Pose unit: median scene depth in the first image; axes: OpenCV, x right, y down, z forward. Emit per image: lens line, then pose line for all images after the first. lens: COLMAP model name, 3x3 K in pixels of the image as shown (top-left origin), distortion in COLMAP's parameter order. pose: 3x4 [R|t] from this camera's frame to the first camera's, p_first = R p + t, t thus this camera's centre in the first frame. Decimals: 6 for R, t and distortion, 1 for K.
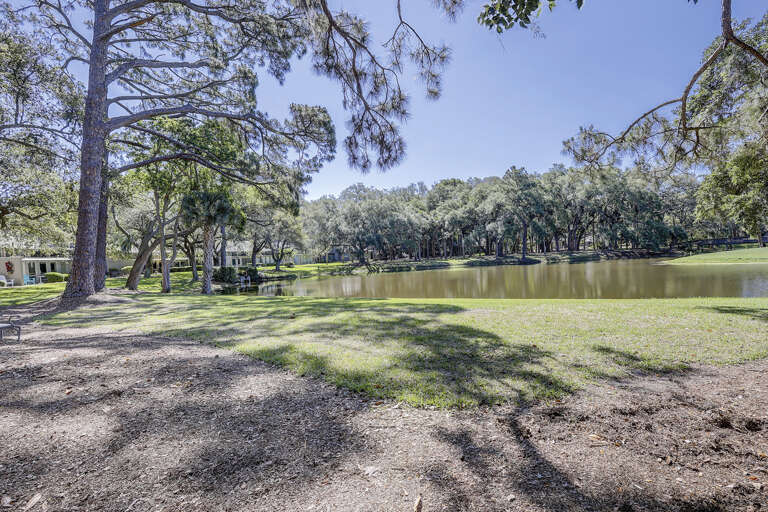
lens RADIAL K [[381.7, 0, 391.0], [0, 381.7, 256.5], [0, 0, 1]] dist [0.000941, 0.000981]
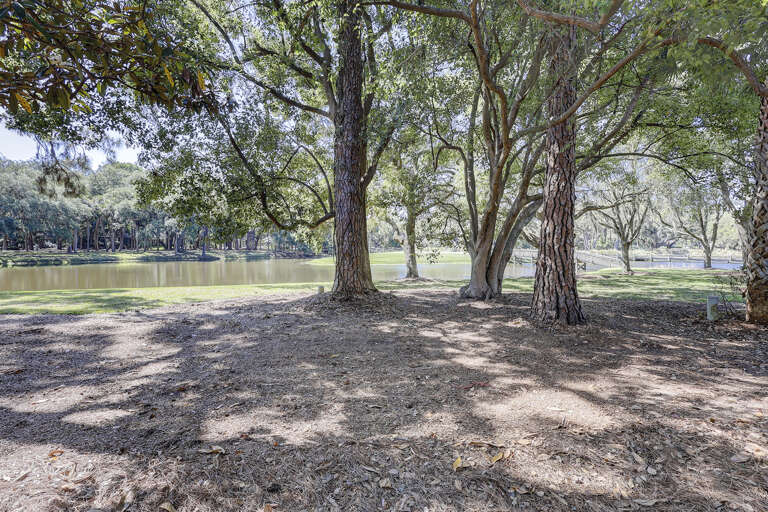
lens RADIAL K [[381.7, 0, 391.0], [0, 381.7, 256.5], [0, 0, 1]] dist [0.000941, 0.000981]
pose [[0.716291, 0.032644, 0.697038, -0.015763], [-0.039799, 0.999190, -0.005896, -0.004867], [-0.696666, -0.023518, 0.717010, -0.103401]]
